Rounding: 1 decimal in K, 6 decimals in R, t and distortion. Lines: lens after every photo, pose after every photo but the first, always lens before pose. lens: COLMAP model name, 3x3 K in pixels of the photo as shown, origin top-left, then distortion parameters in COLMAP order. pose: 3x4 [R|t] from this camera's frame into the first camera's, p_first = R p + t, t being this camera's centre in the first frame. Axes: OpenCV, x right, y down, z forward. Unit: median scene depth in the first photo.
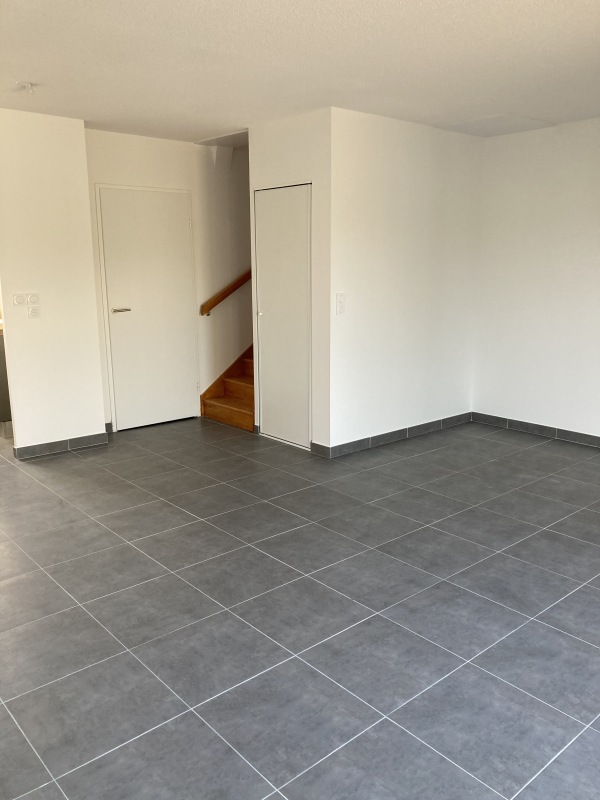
lens RADIAL K [[655.6, 0, 347.3], [0, 655.6, 399.5], [0, 0, 1]] dist [0.008786, 0.002453]
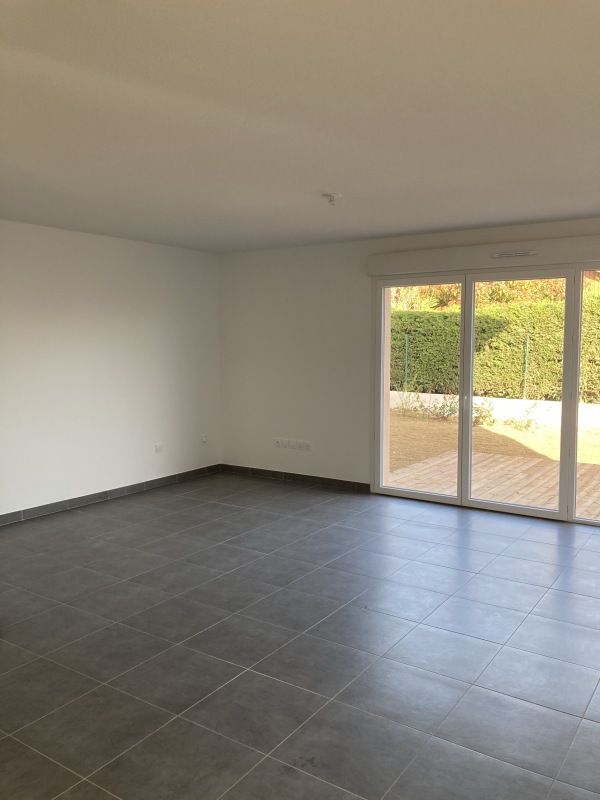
lens RADIAL K [[663.1, 0, 300.0], [0, 663.1, 400.0], [0, 0, 1]] dist [0.010080, -0.001322]
pose [[-0.210829, -0.093895, 0.973003, -1.020257], [0.206945, 0.968528, 0.138304, -0.236177], [-0.955366, 0.230517, -0.184762, 1.055263]]
